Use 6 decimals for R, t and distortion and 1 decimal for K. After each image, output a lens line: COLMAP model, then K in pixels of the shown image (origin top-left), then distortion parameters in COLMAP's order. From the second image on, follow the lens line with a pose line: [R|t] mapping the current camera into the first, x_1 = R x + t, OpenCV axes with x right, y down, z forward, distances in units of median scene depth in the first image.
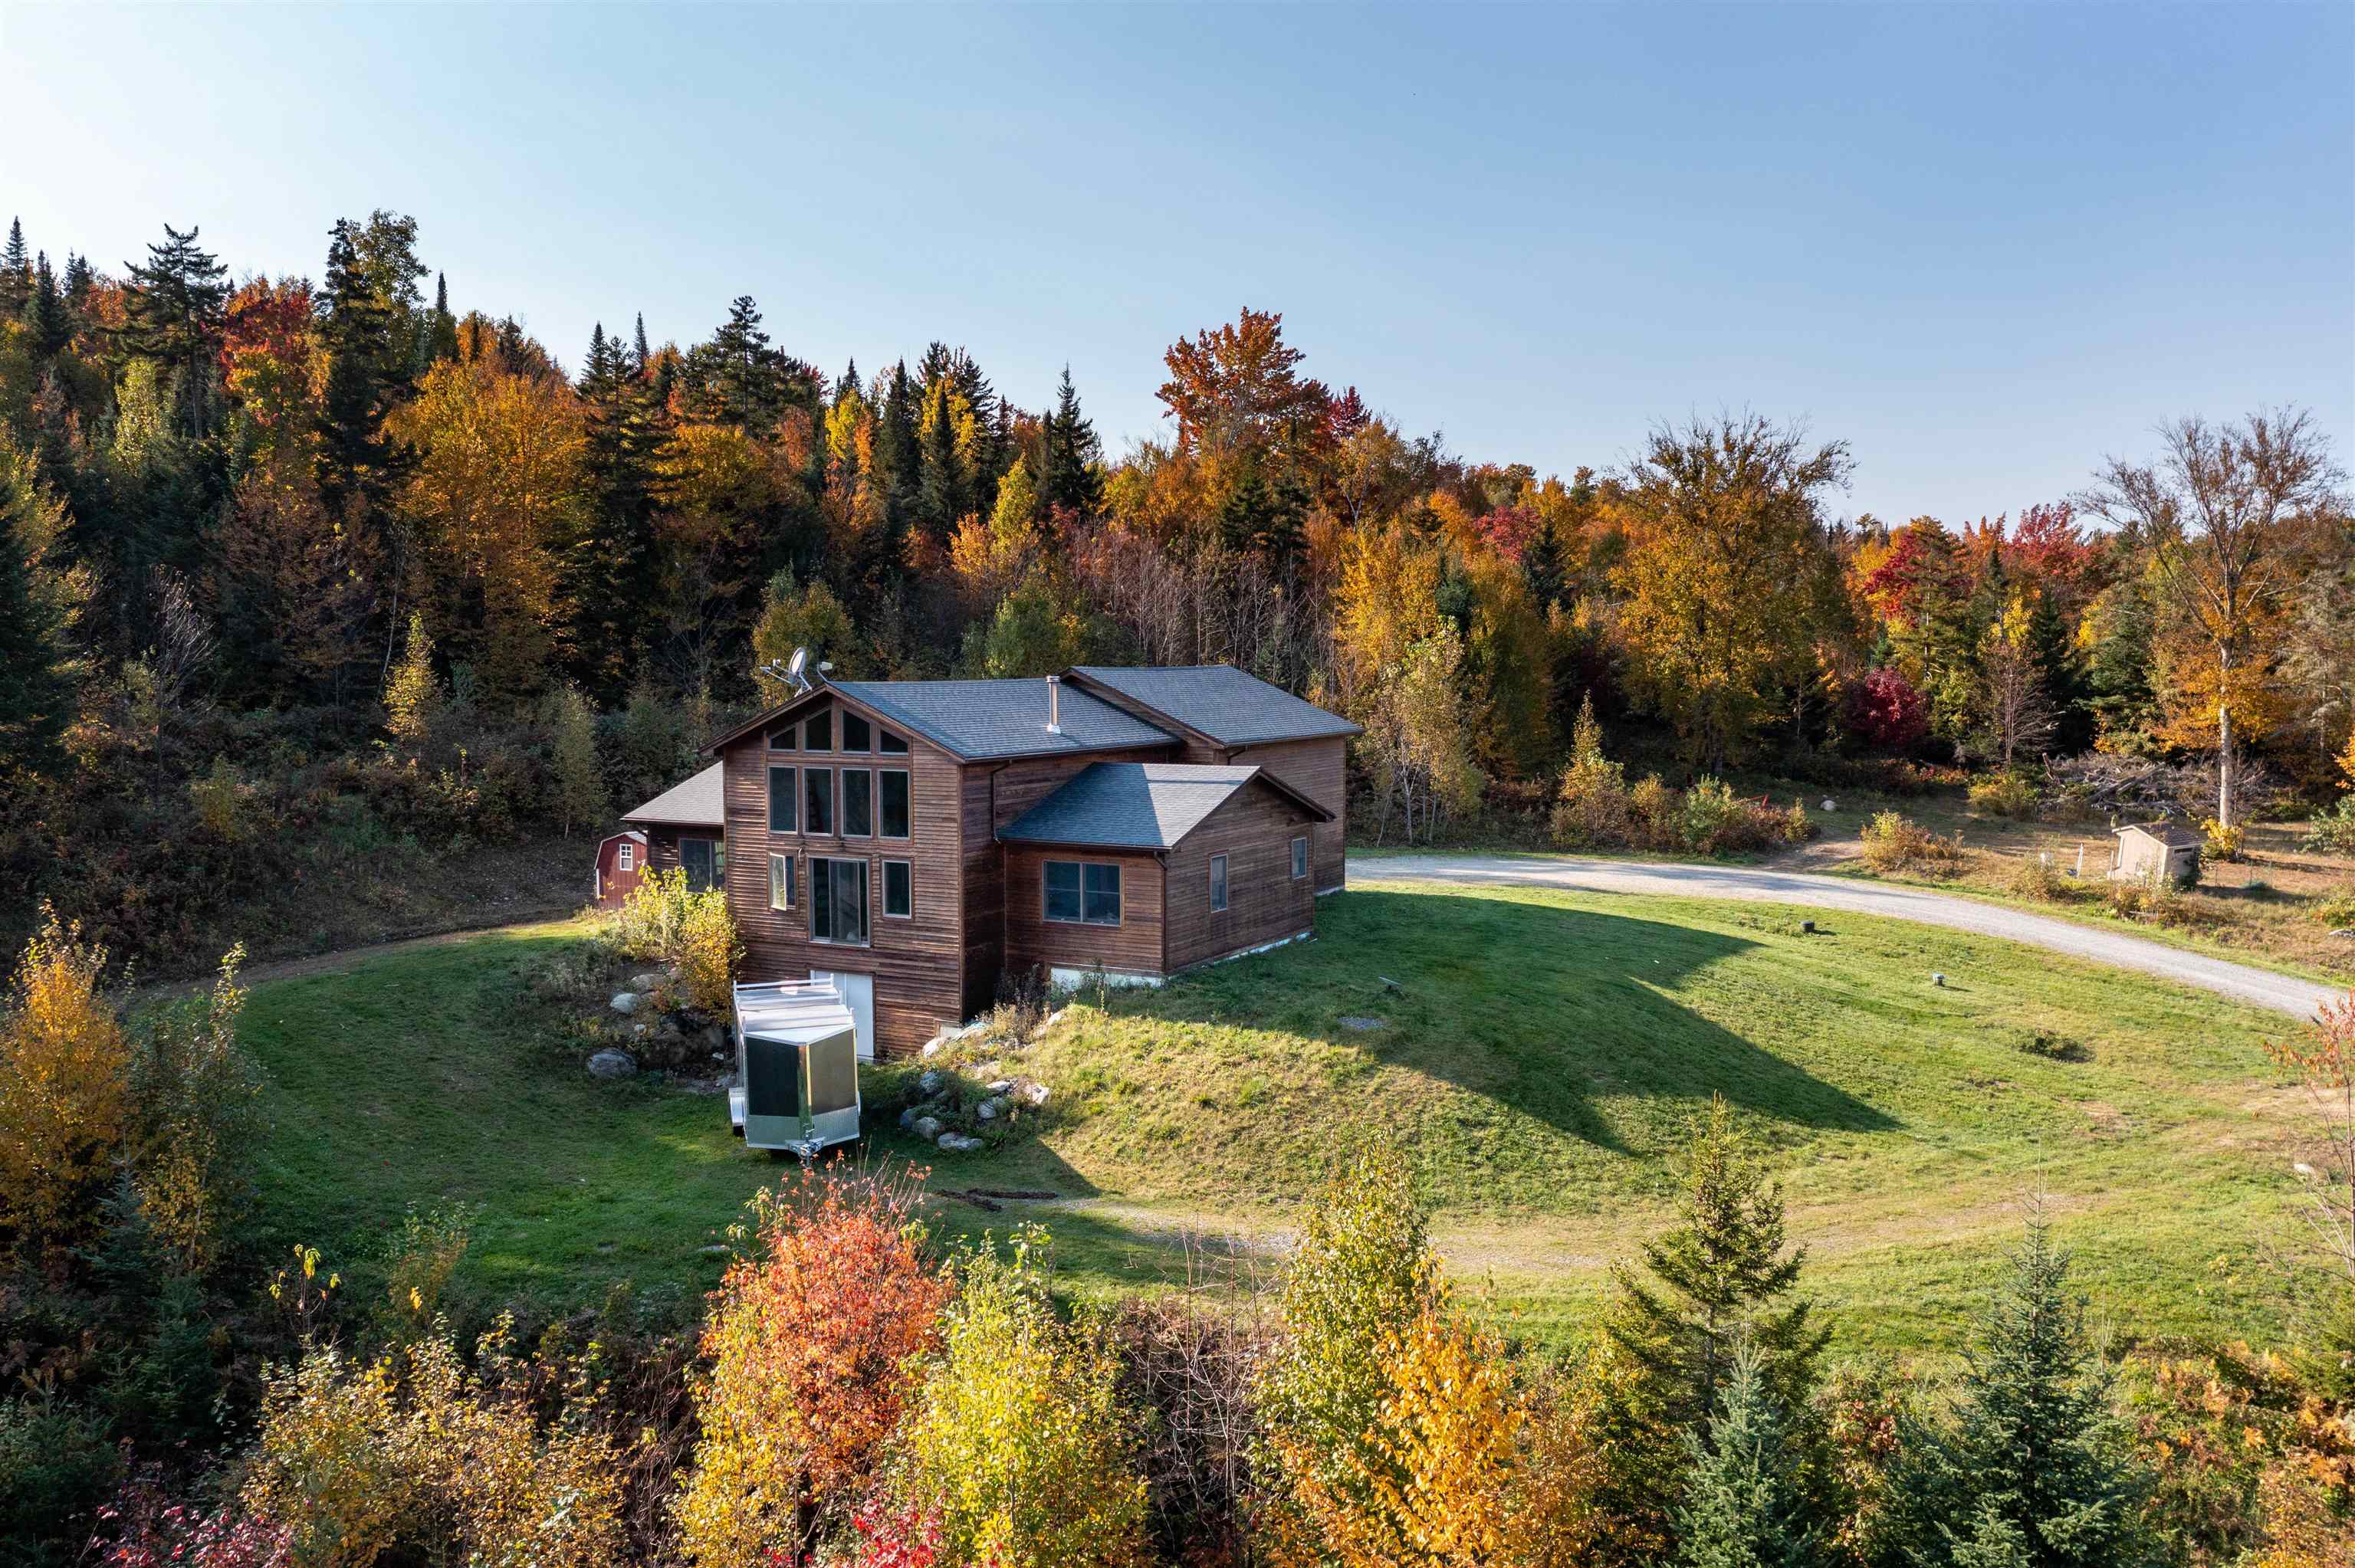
lens RADIAL K [[1876.1, 0, 1183.0], [0, 1876.1, 799.3], [0, 0, 1]] dist [-0.000168, 0.007224]
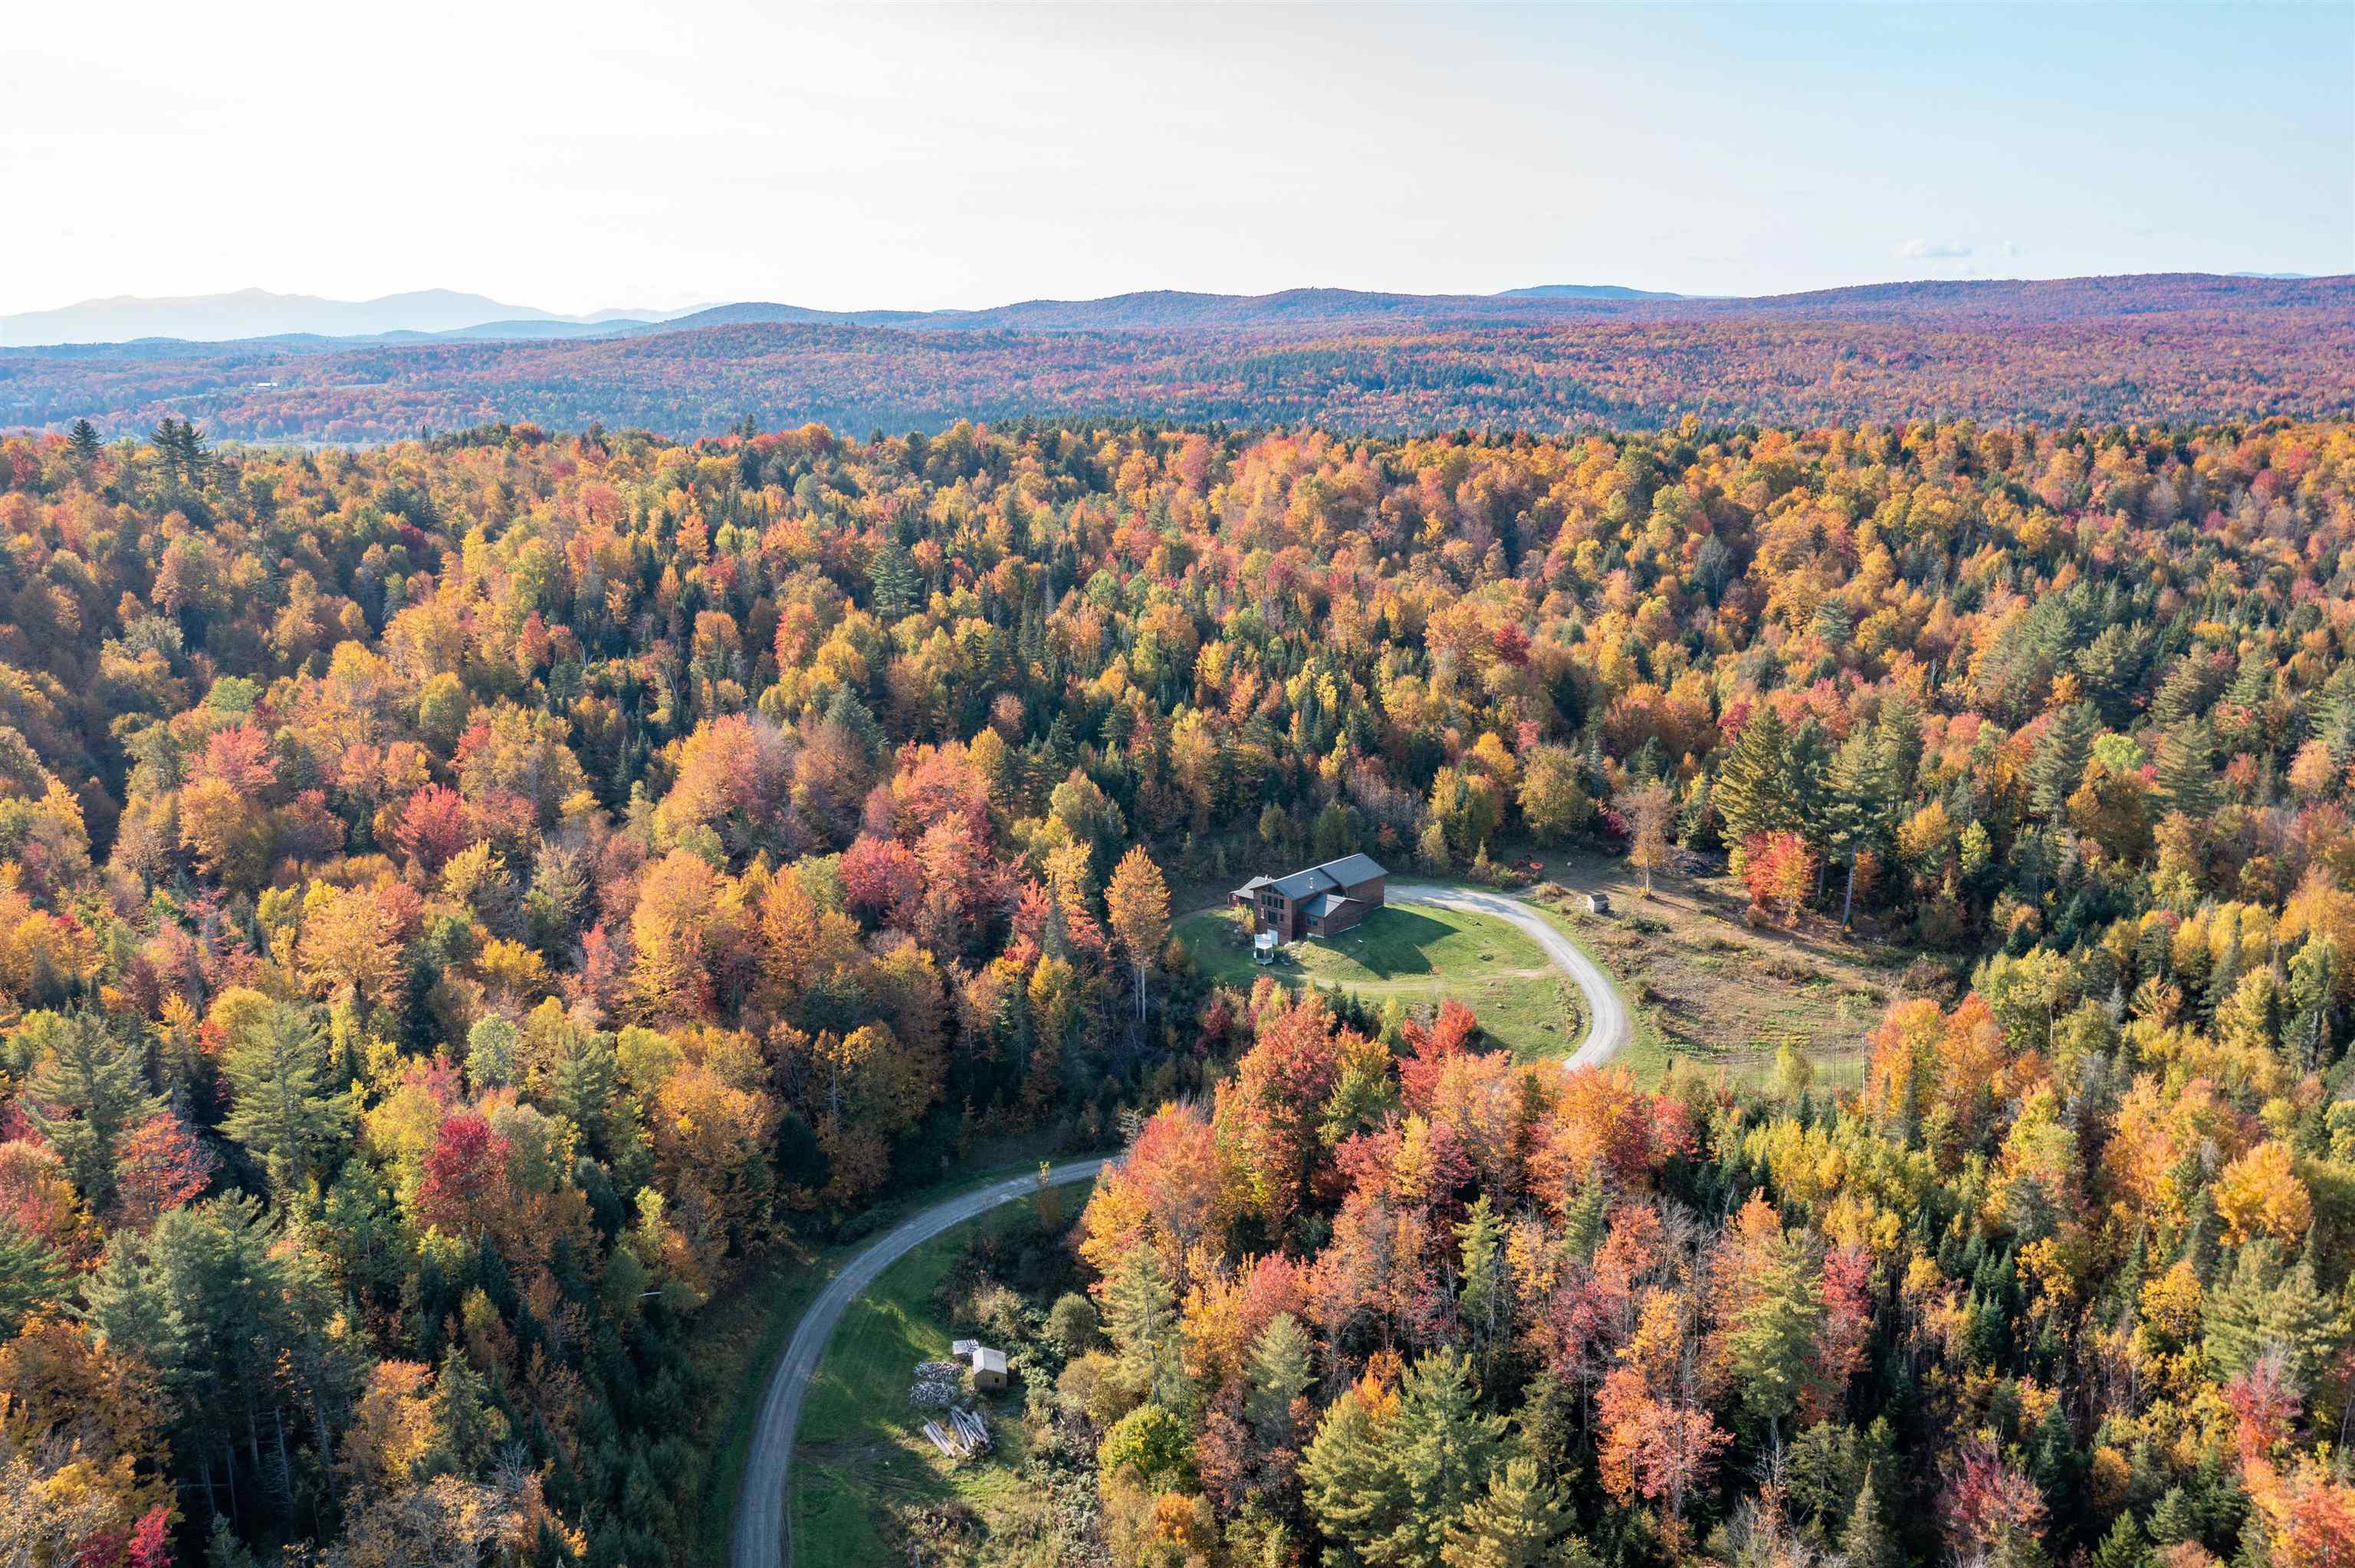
lens RADIAL K [[1876.1, 0, 1183.0], [0, 1876.1, 799.3], [0, 0, 1]] dist [-0.000168, 0.007224]
pose [[0.964099, 0.056190, -0.259530, 0.690867], [-0.011499, 0.985273, 0.170600, -0.863383], [0.265294, -0.161491, 0.950547, -3.019684]]
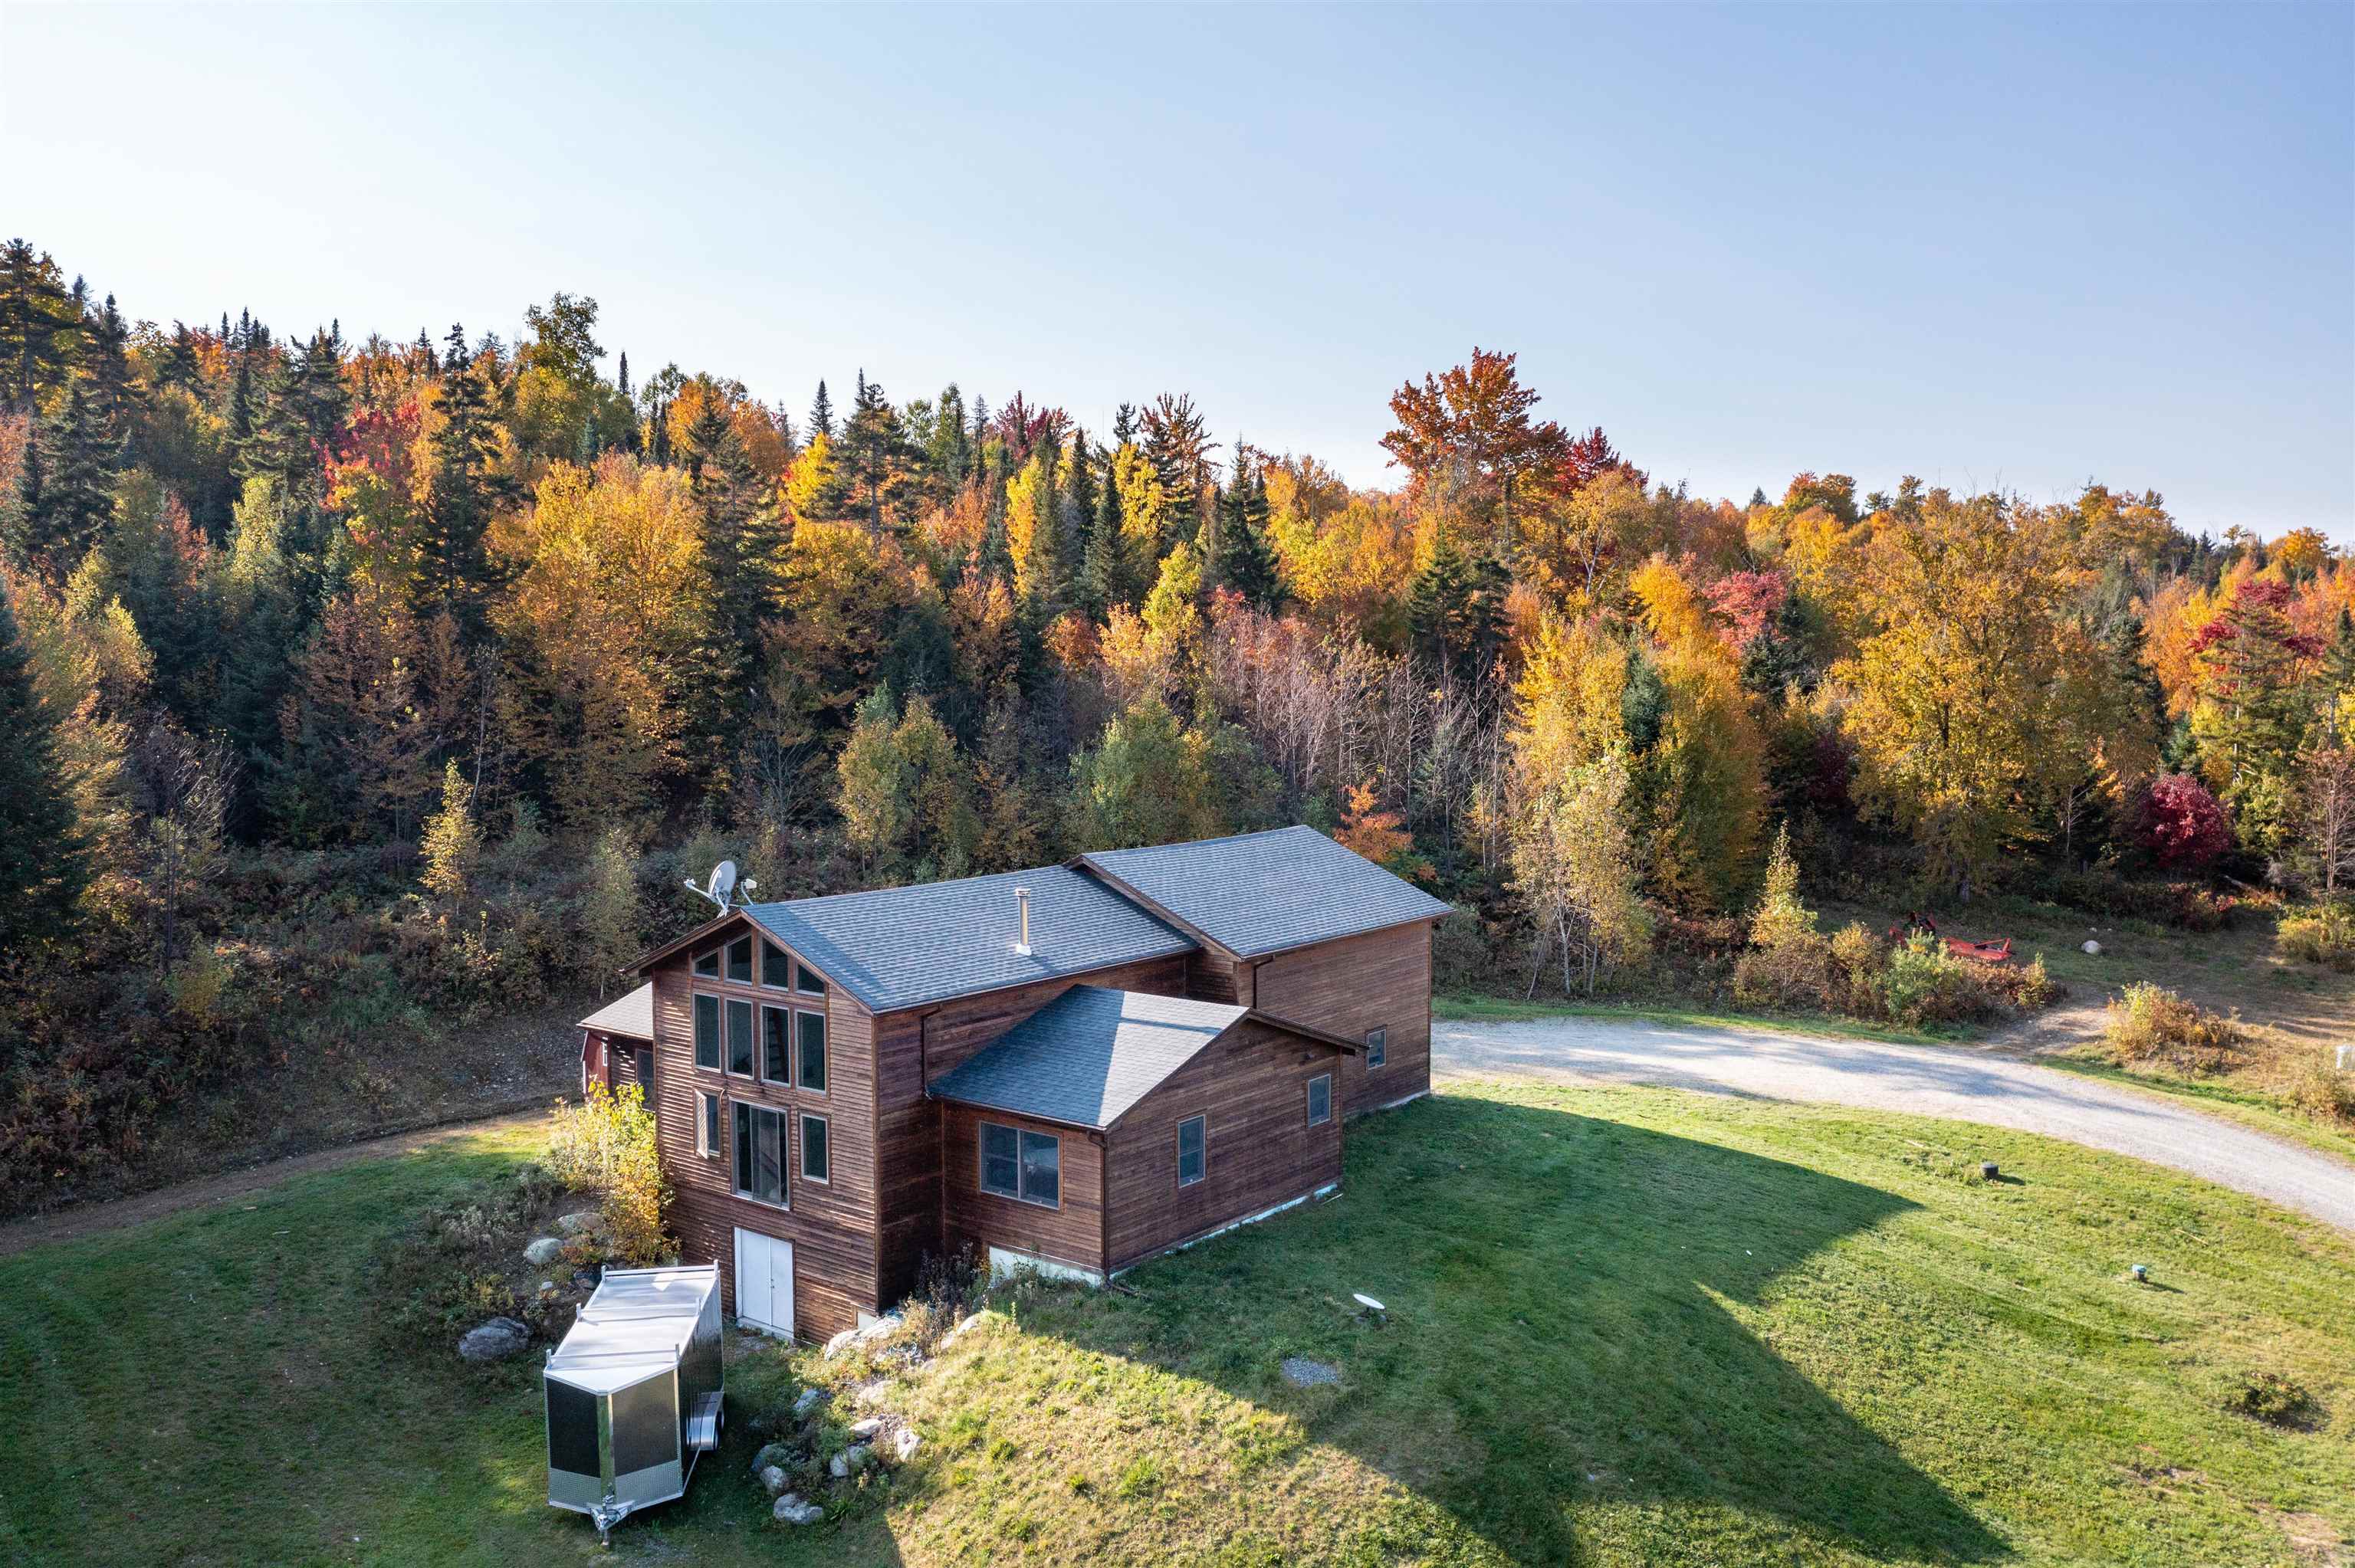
lens RADIAL K [[1876.1, 0, 1183.0], [0, 1876.1, 799.3], [0, 0, 1]] dist [-0.000168, 0.007224]
pose [[0.985082, 0.012612, -0.171625, 0.106174], [-0.012414, 0.999920, 0.002226, -0.077097], [0.171639, -0.000063, 0.985160, 0.114806]]
